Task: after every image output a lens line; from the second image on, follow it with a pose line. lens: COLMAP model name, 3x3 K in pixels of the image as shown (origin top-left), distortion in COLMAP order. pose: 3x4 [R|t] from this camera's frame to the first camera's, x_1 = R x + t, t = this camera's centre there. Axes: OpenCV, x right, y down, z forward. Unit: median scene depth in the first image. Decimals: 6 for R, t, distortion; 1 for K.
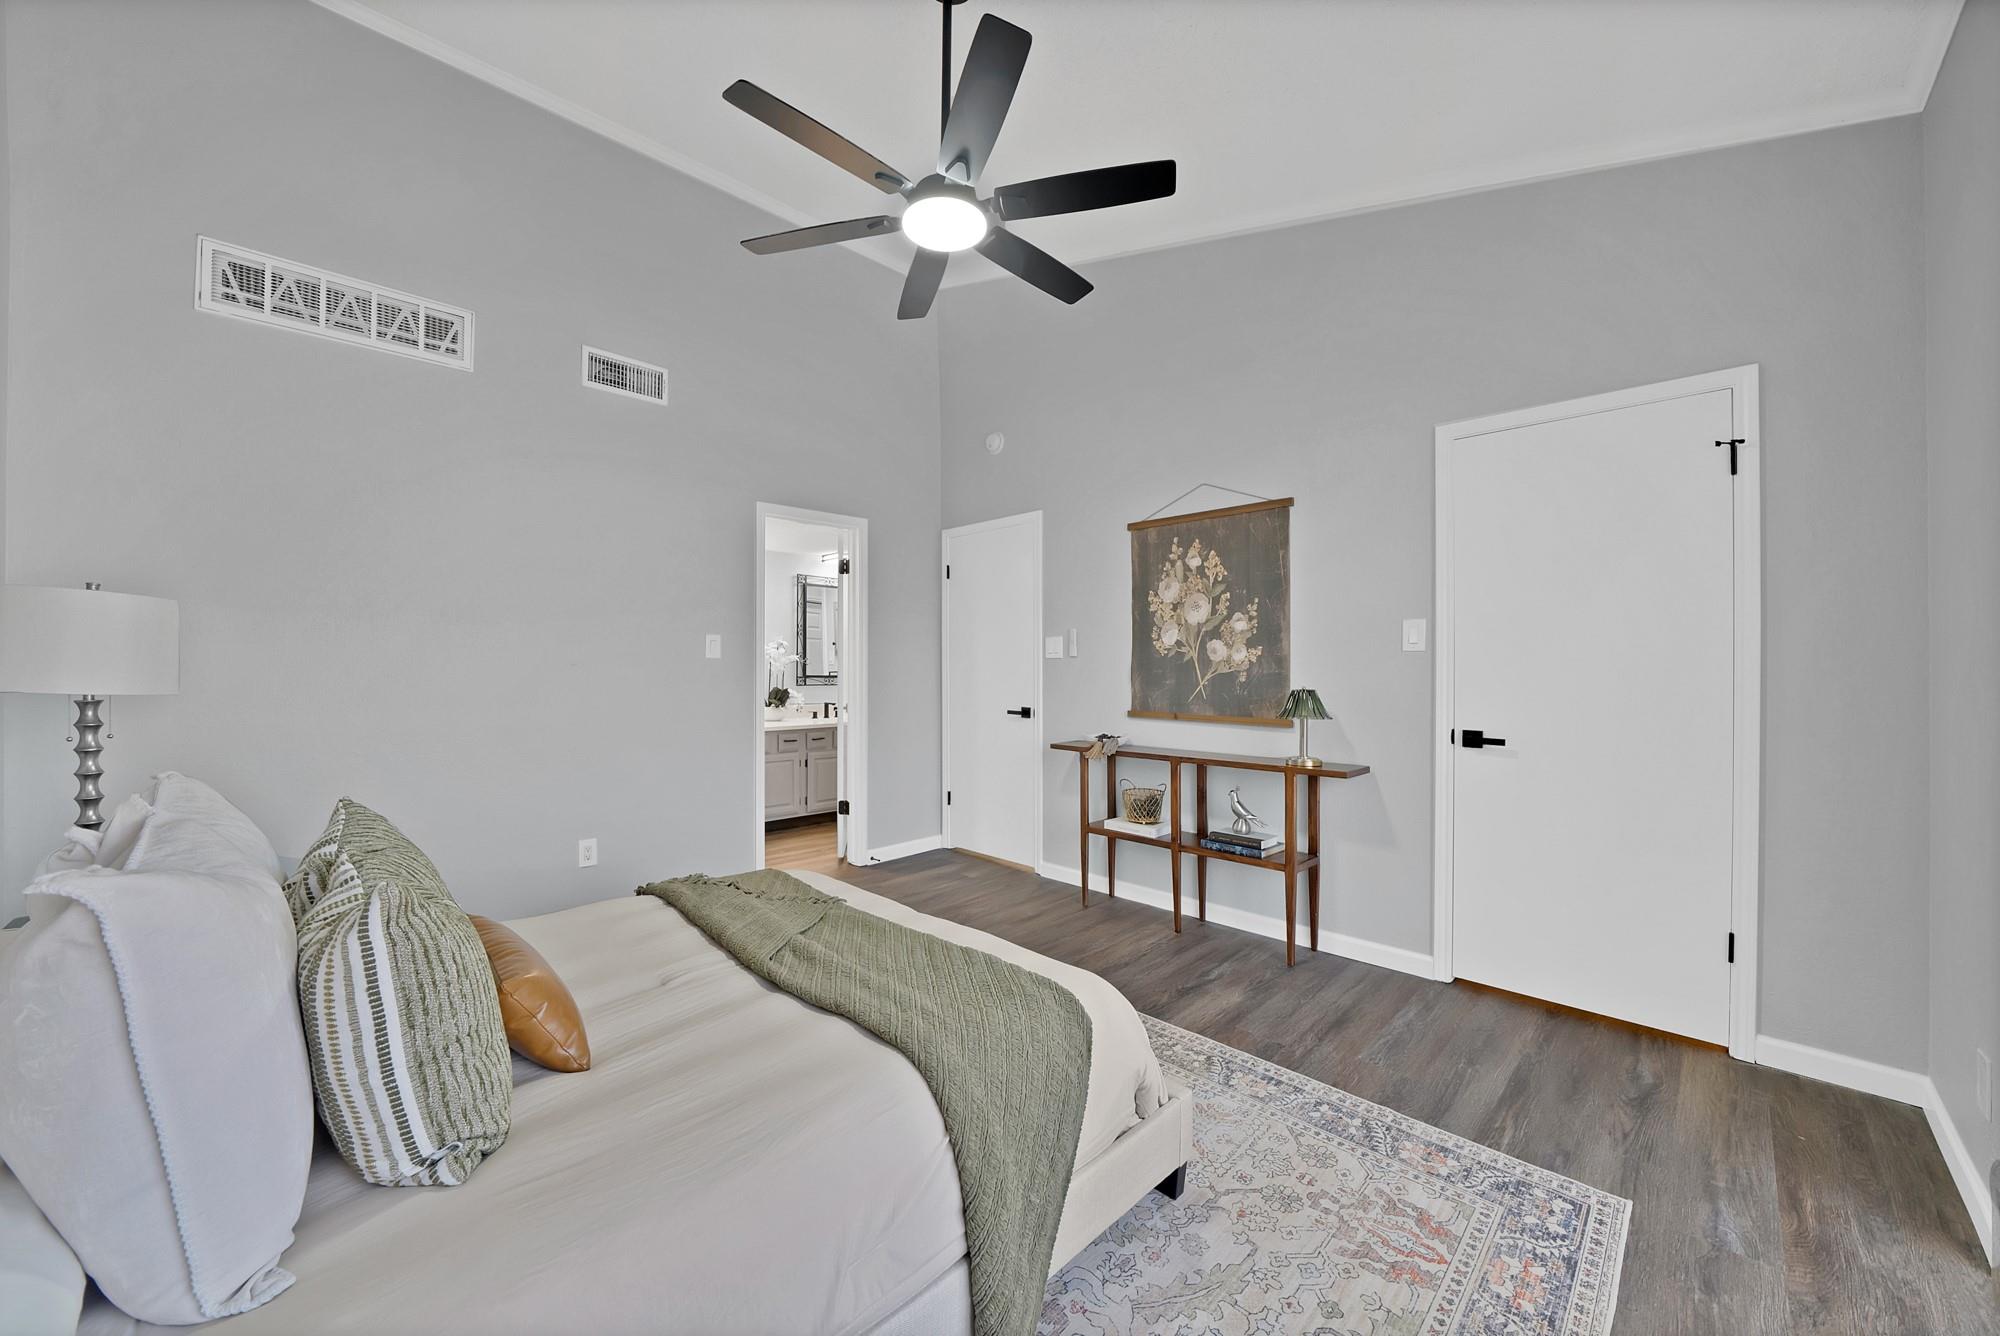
lens RADIAL K [[732.9, 0, 1000.0], [0, 732.9, 668.0], [0, 0, 1]] dist [0.000184, -0.000019]
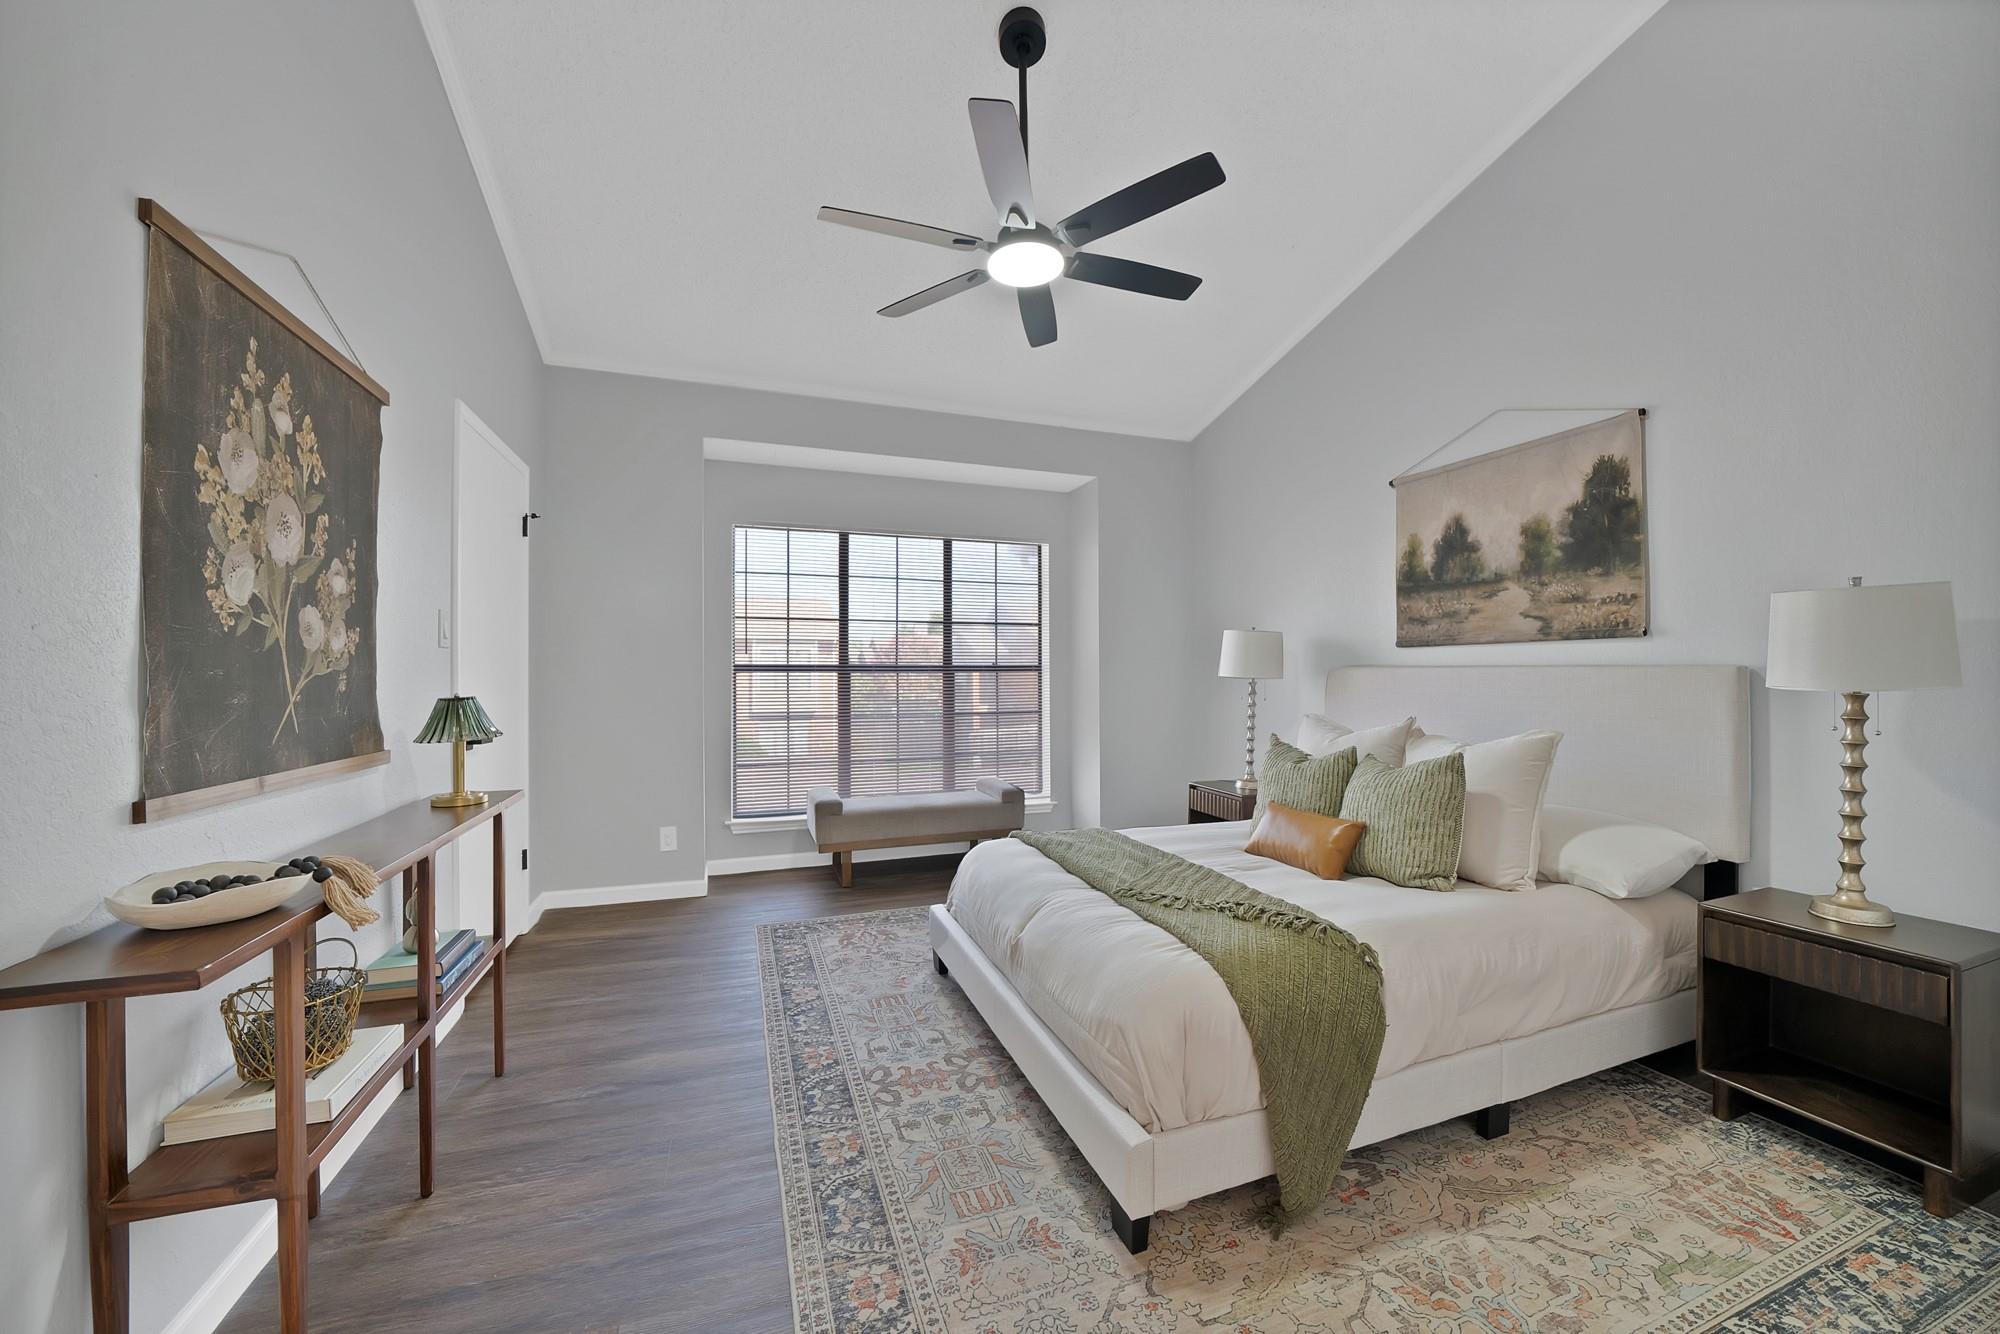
lens RADIAL K [[732.9, 0, 1000.0], [0, 732.9, 667.0], [0, 0, 1]] dist [0.000184, -0.000019]
pose [[-0.907705, 0.006631, 0.419557, -0.310165], [0.005001, 0.999975, -0.004987, 0.005617], [-0.419580, -0.002428, -0.907715, 1.243127]]
